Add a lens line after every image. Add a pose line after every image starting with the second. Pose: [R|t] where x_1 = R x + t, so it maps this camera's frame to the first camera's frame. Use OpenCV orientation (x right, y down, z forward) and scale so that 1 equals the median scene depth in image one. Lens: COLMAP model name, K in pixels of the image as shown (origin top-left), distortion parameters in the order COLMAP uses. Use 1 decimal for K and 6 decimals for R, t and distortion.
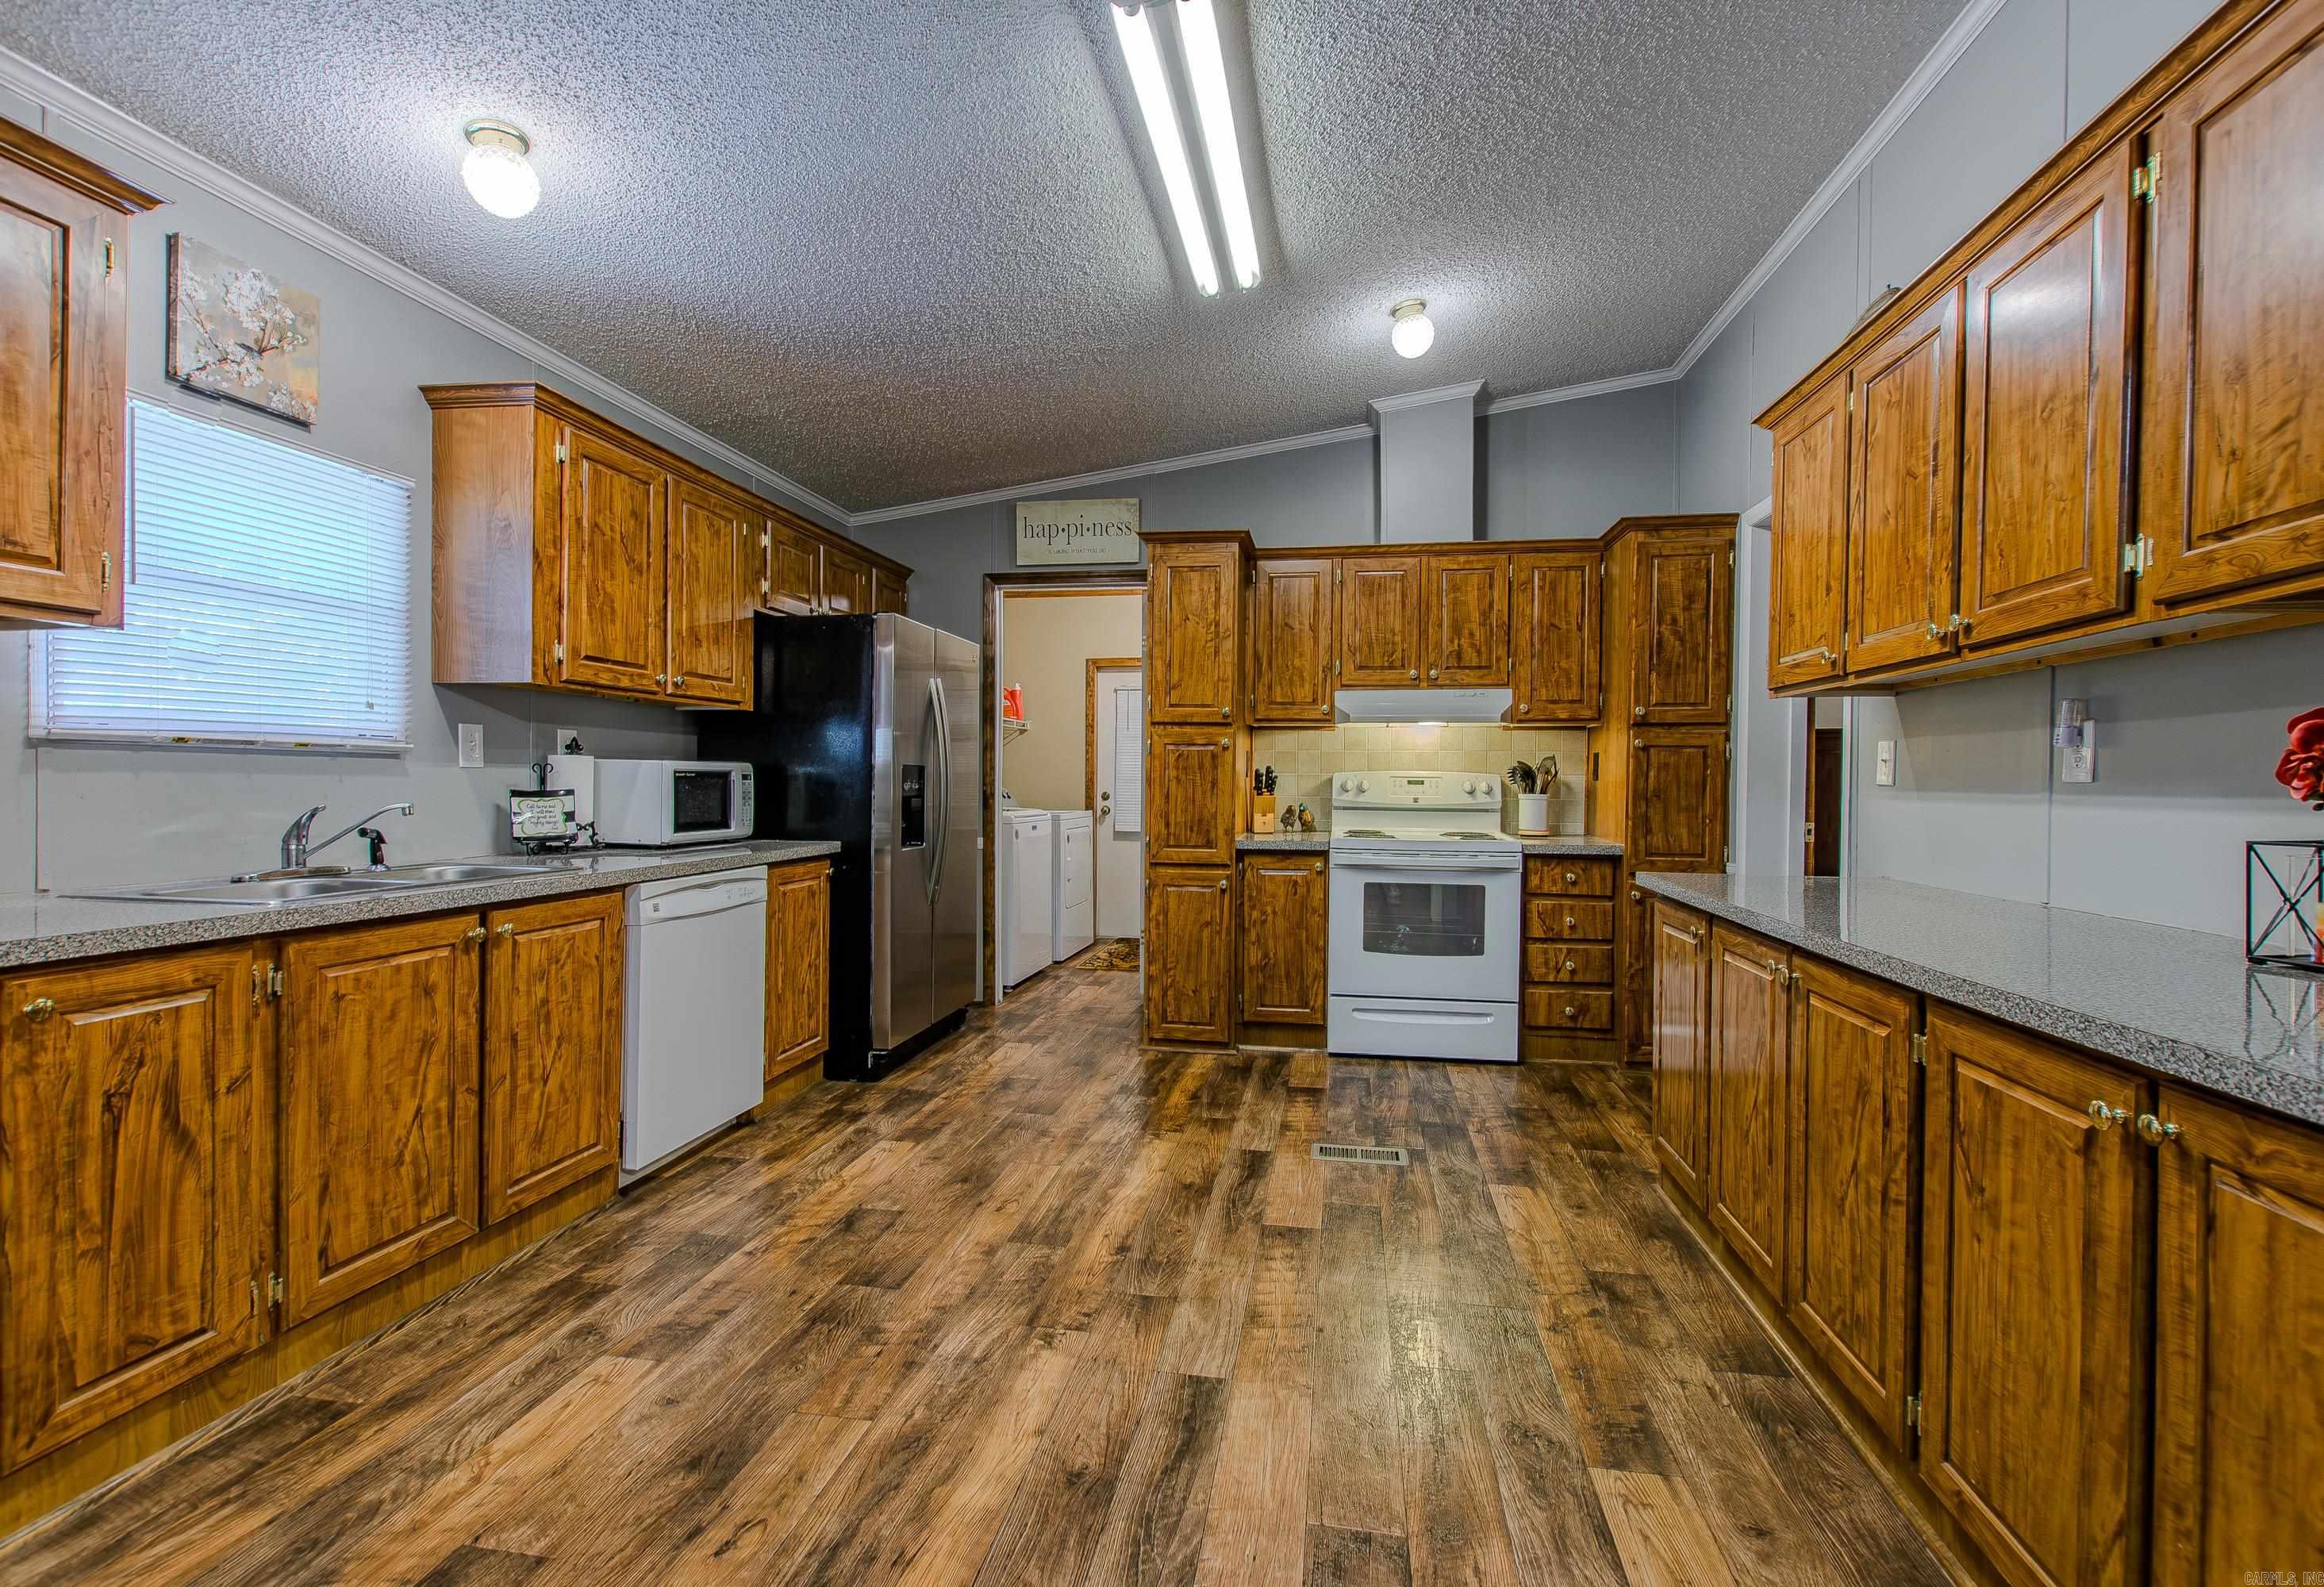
lens RADIAL K [[1030.2, 0, 1181.9], [0, 1030.2, 792.8], [0, 0, 1]] dist [0.004345, -0.002359]
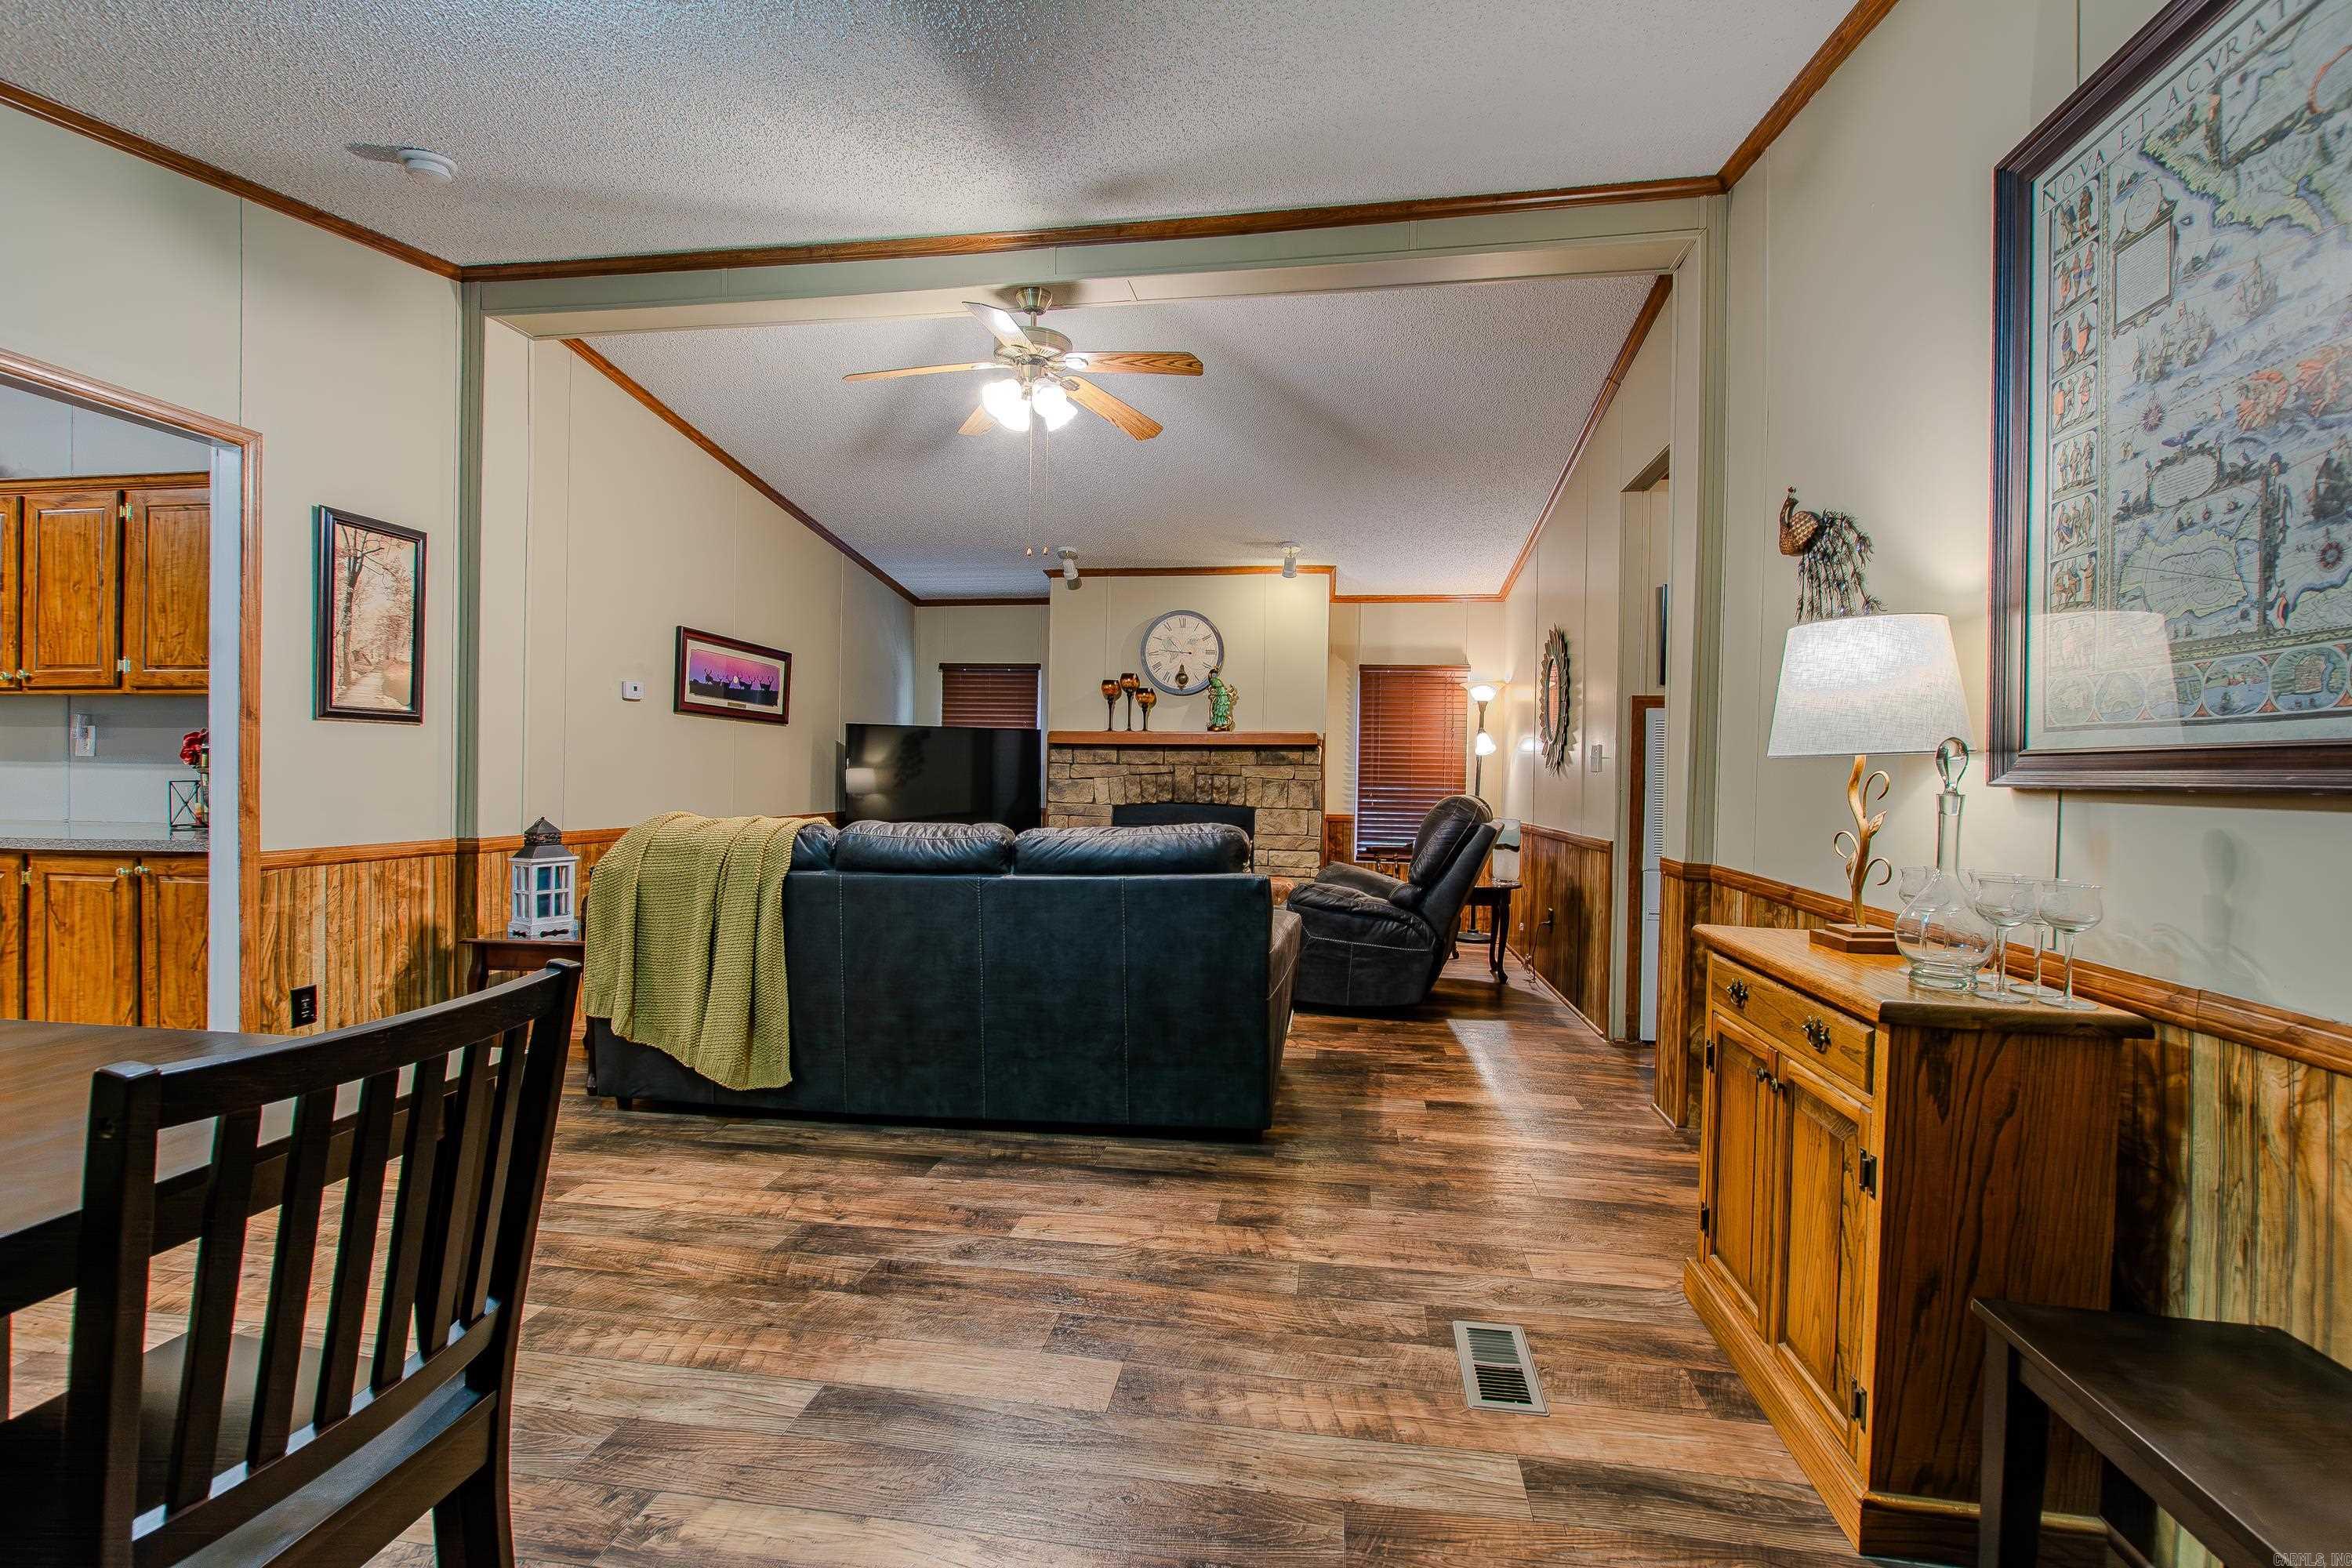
lens RADIAL K [[1018.7, 0, 1188.6], [0, 1018.7, 782.6], [0, 0, 1]] dist [0.007873, -0.003921]
pose [[-0.009786, -0.020323, 0.999746, -0.729112], [-0.003669, 0.999787, 0.020288, -0.004617], [-0.999945, -0.003469, -0.009859, -0.716956]]
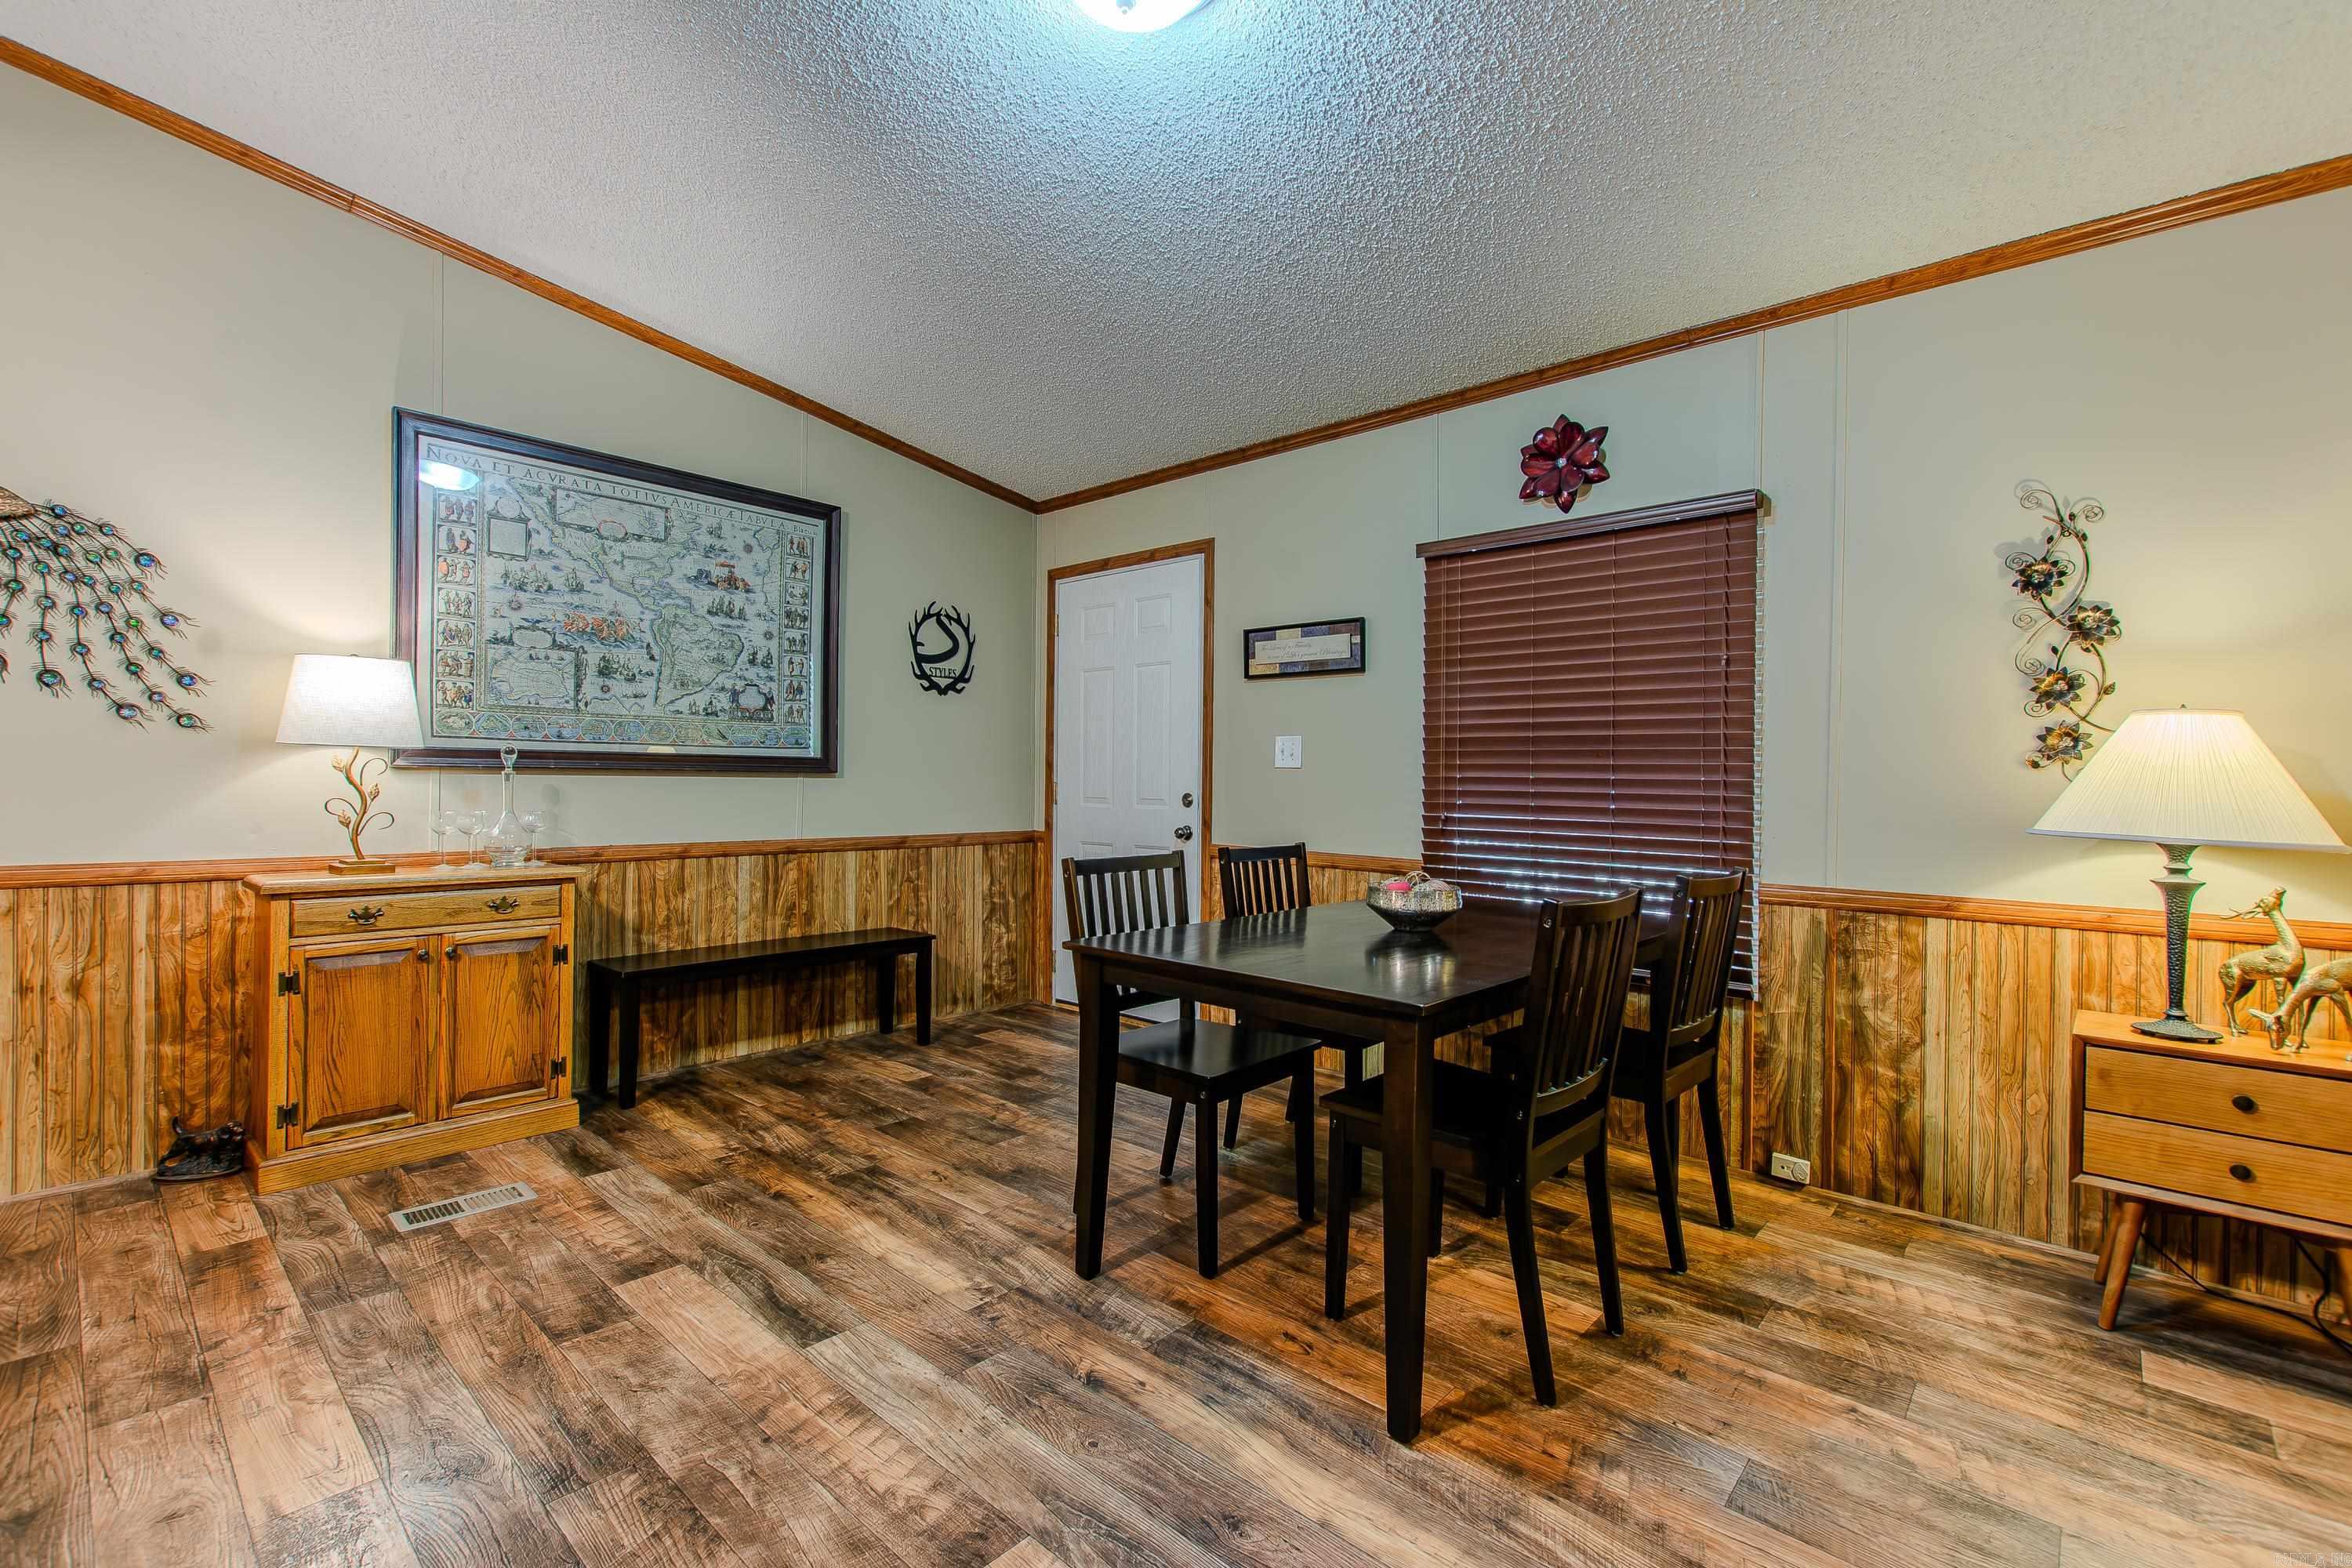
lens RADIAL K [[1018.7, 0, 1184.7], [0, 1018.7, 781.1], [0, 0, 1]] dist [0.007873, -0.003921]
pose [[-0.546140, -0.015862, -0.837543, 0.244648], [-0.025574, 0.999670, -0.002257, 0.004530], [0.837303, 0.020187, -0.546366, 0.006964]]
